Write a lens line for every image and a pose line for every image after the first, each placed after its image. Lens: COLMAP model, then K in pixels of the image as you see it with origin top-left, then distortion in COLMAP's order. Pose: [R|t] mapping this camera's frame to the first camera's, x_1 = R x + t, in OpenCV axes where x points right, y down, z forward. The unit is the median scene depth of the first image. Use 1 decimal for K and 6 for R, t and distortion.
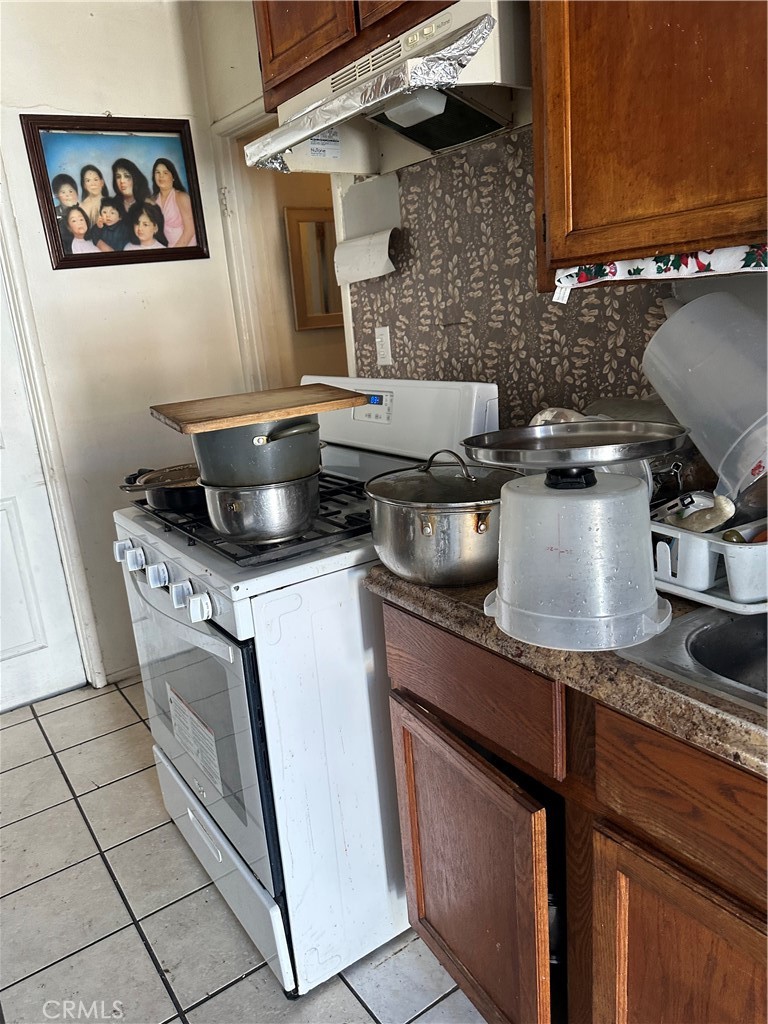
lens RADIAL K [[734.5, 0, 383.3], [0, 734.5, 512.9], [0, 0, 1]] dist [0.027982, -0.035529]
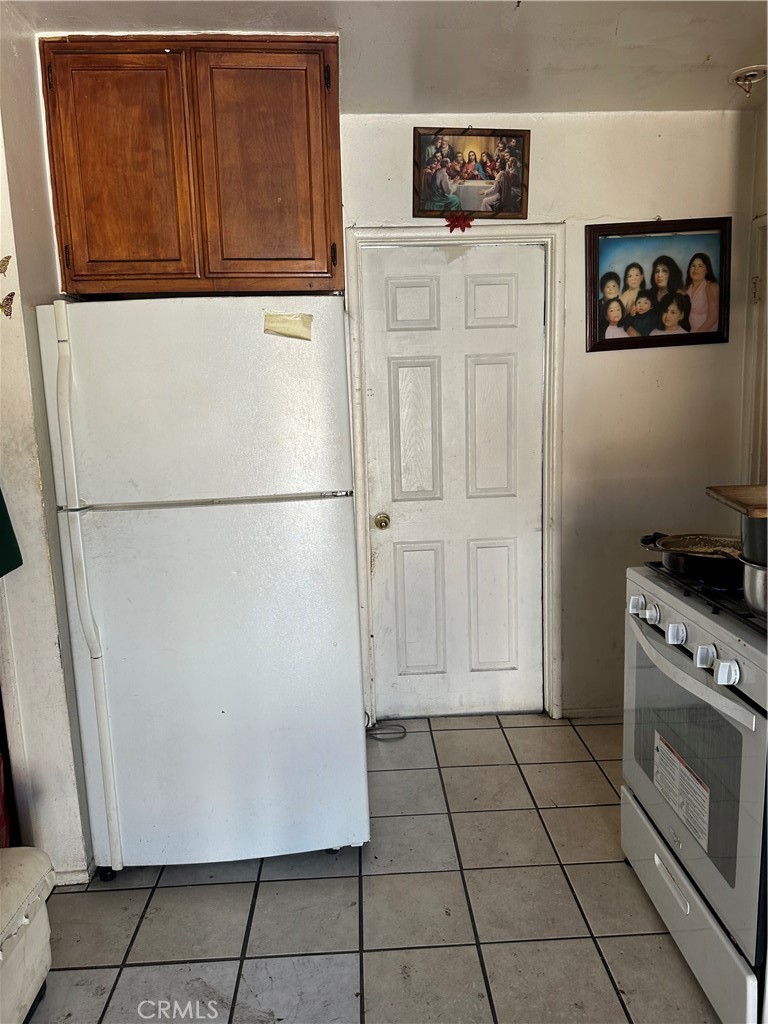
lens RADIAL K [[734.5, 0, 385.3], [0, 734.5, 507.7], [0, 0, 1]] dist [0.027982, -0.035529]
pose [[0.842601, 0.139032, -0.520283, -0.074297], [-0.181821, 0.982816, -0.031828, 0.008038], [0.506917, 0.121417, 0.853401, -0.123077]]
